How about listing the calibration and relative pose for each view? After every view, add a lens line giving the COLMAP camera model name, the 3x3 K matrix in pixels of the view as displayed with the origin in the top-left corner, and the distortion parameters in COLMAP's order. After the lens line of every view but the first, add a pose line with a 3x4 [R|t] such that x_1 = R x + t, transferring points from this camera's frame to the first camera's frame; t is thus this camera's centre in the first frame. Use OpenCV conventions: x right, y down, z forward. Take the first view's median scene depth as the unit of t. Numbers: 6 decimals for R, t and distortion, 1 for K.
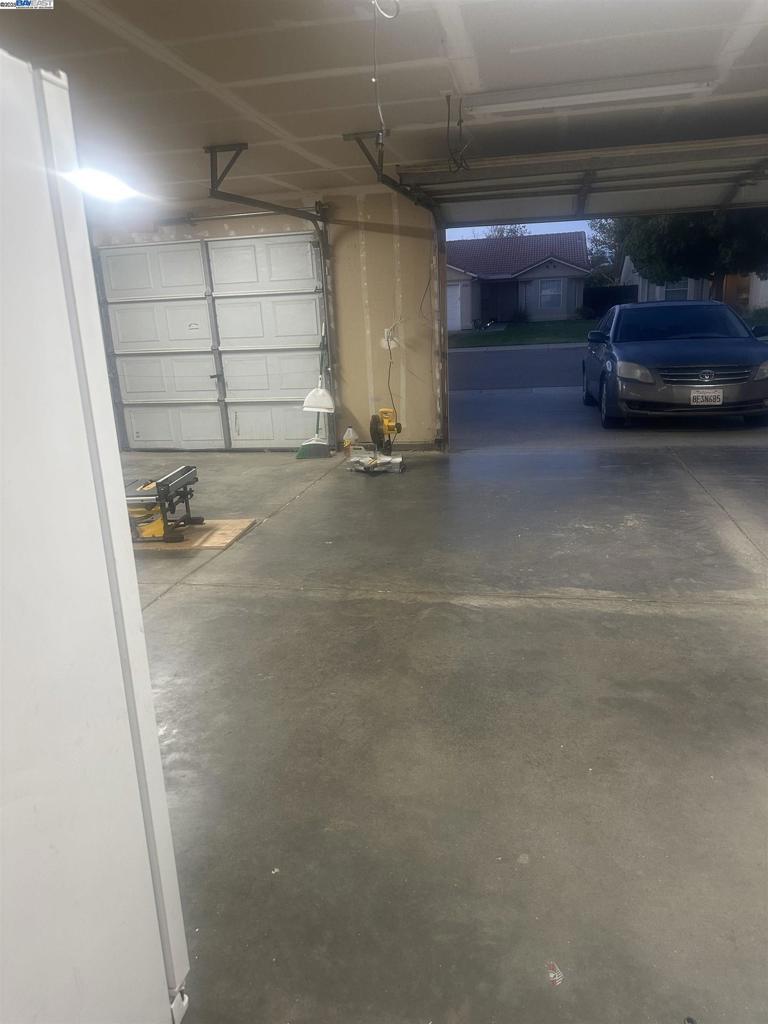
lens RADIAL K [[721.8, 0, 377.3], [0, 721.8, 522.8], [0, 0, 1]] dist [0.076262, -0.096286]
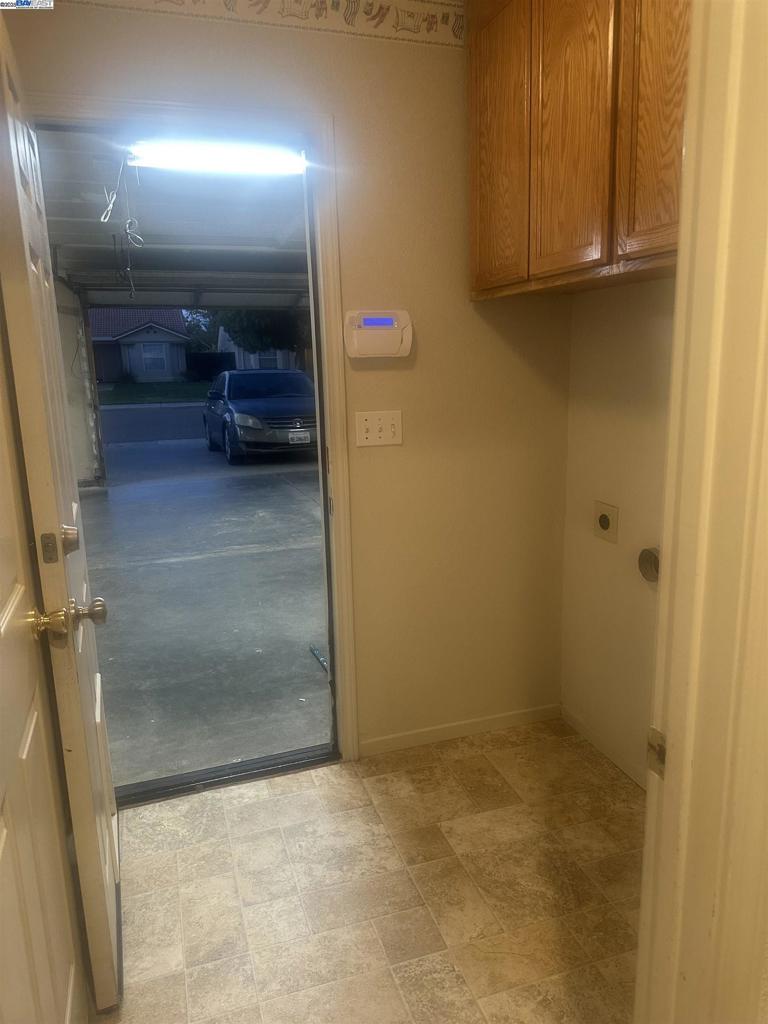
lens RADIAL K [[721.8, 0, 385.9], [0, 721.8, 513.5], [0, 0, 1]] dist [0.076262, -0.096286]
pose [[0.862403, -0.076854, 0.500354, -0.105466], [0.123060, 0.990587, -0.059951, 0.071301], [-0.491036, 0.113275, 0.863743, -0.248458]]
